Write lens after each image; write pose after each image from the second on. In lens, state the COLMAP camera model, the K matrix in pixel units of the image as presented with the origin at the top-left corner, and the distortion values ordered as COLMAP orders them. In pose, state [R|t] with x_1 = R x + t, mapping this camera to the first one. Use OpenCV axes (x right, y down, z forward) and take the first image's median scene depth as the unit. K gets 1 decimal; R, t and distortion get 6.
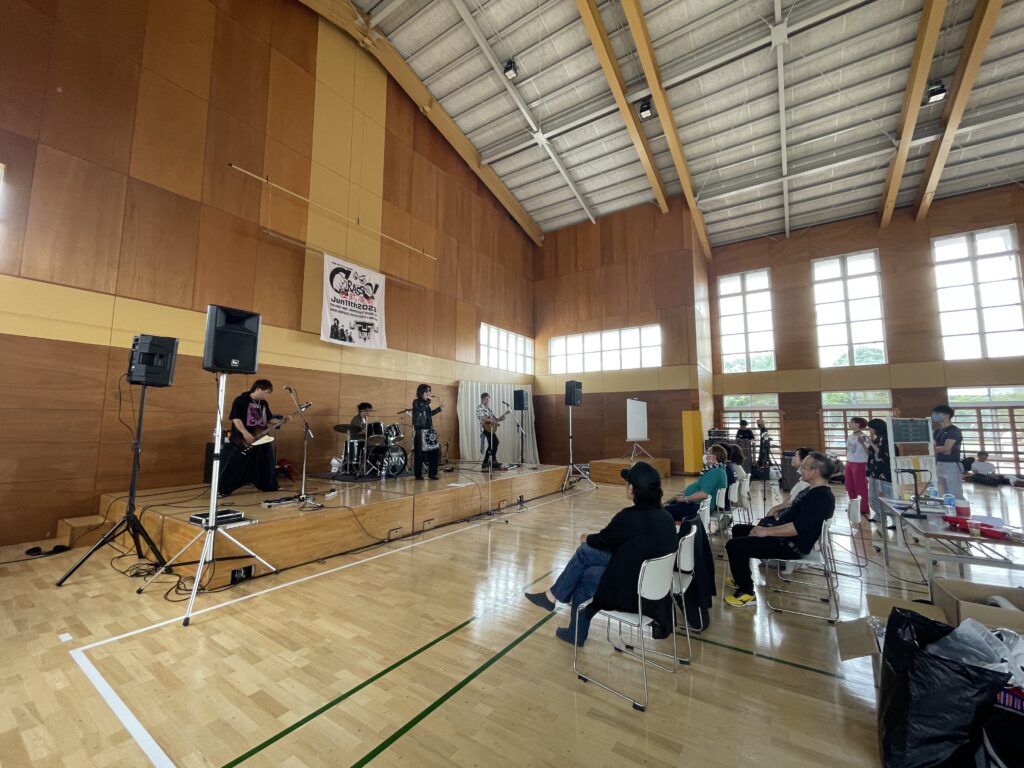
lens RADIAL K [[410.3, 0, 510.7], [0, 410.3, 383.6], [0, 0, 1]] dist [-0.000229, -0.000294]
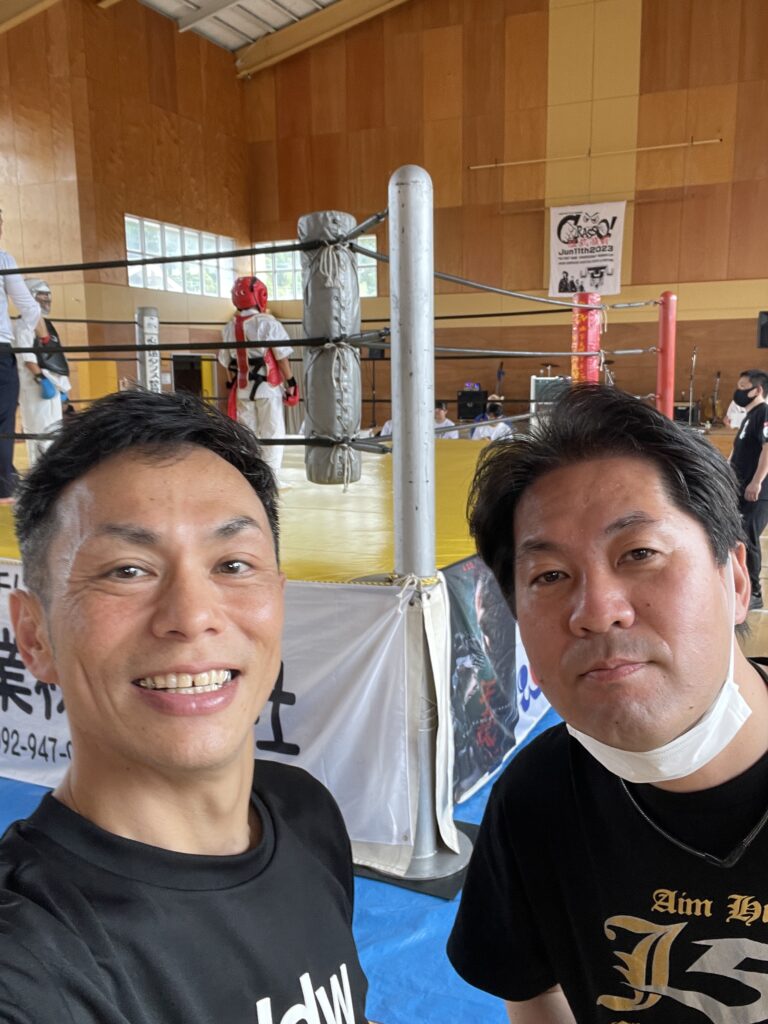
lens RADIAL K [[903.4, 0, 389.5], [0, 903.4, 519.9], [0, 0, 1]] dist [0.065991, -0.071569]
pose [[0.187820, 0.157944, -0.969421, 1.411713], [0.107250, 0.977787, 0.180086, -0.008333], [0.976330, -0.137794, 0.166709, 0.098982]]
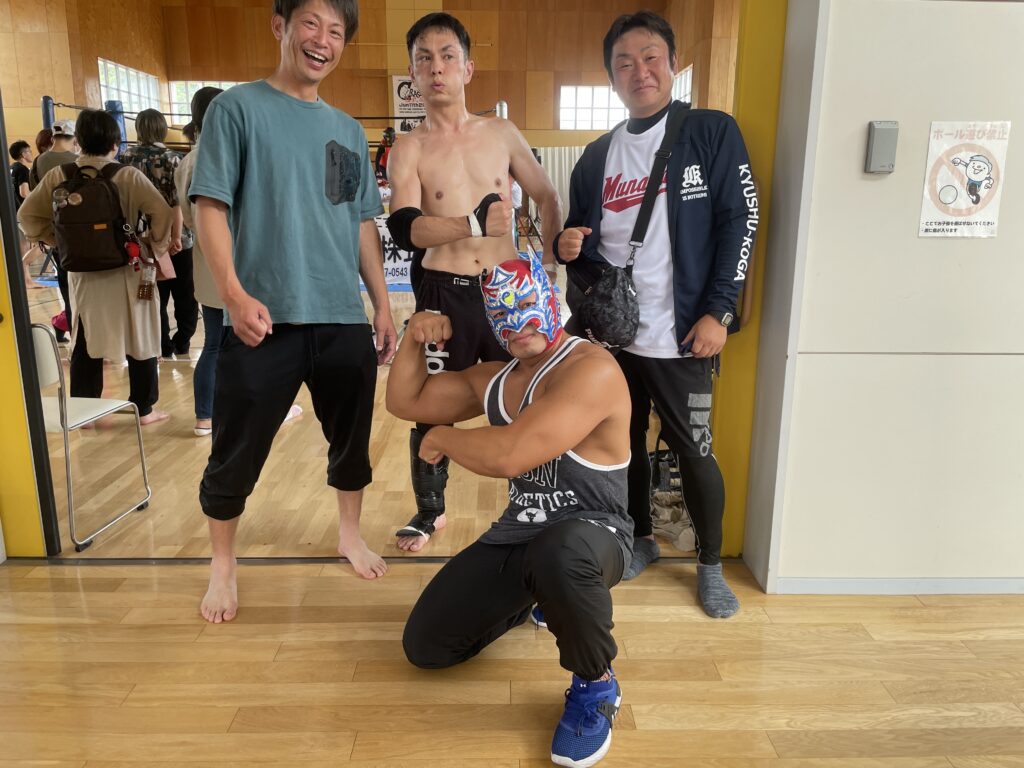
lens RADIAL K [[769.1, 0, 511.0], [0, 769.1, 380.9], [0, 0, 1]] dist [0.076498, -0.107043]
pose [[0.571709, 0.192082, -0.797655, 1.950204], [0.076318, 0.955543, 0.284803, -0.005560], [0.816899, -0.223700, 0.531633, -0.400746]]
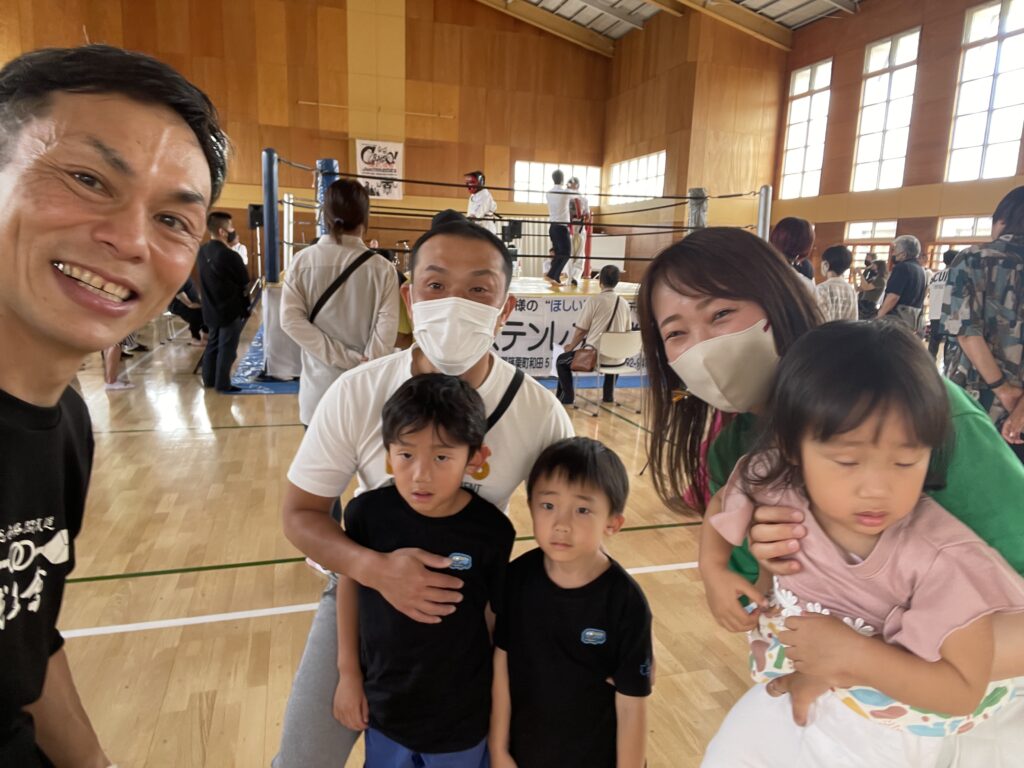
lens RADIAL K [[704.3, 0, 516.5], [0, 704.3, 387.1], [0, 0, 1]] dist [0.054014, -0.049071]
pose [[0.782831, 0.135192, -0.607370, 1.444255], [0.030983, 0.966432, 0.255047, -0.057783], [0.621462, -0.218477, 0.752364, -0.701952]]
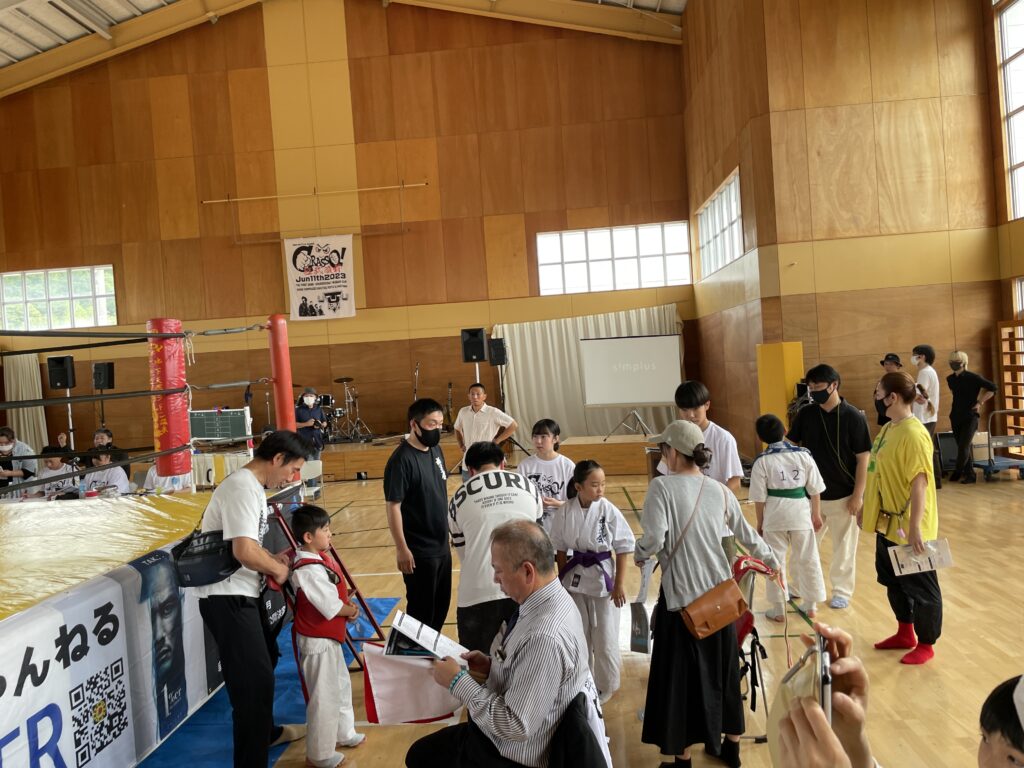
lens RADIAL K [[769.1, 0, 500.6], [0, 769.1, 379.7], [0, 0, 1]] dist [0.076498, -0.107043]
pose [[0.496085, -0.020526, -0.868031, 1.260387], [0.151179, 0.986492, 0.063073, 0.003289], [0.855011, -0.162518, 0.492487, 0.332787]]
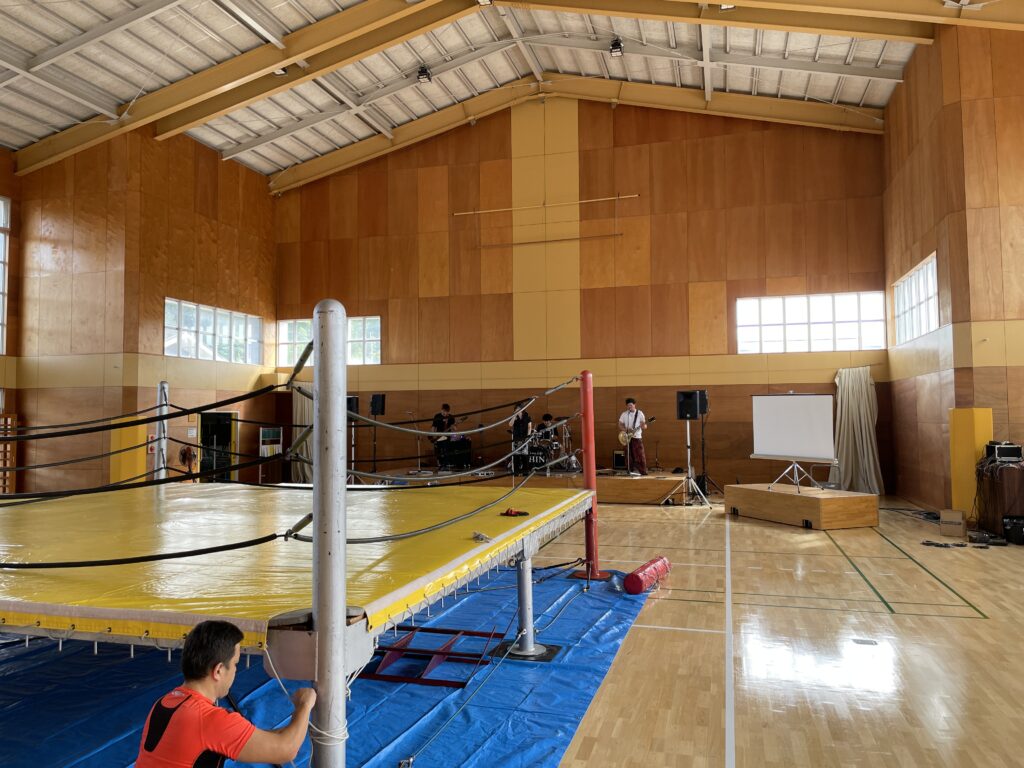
lens RADIAL K [[769.1, 0, 500.4], [0, 769.1, 379.1], [0, 0, 1]] dist [0.076498, -0.107043]
pose [[0.307871, -0.051825, -0.950016, 1.453452], [0.102398, 0.994520, -0.021069, -0.015760], [0.945902, -0.090793, 0.311490, 0.130179]]
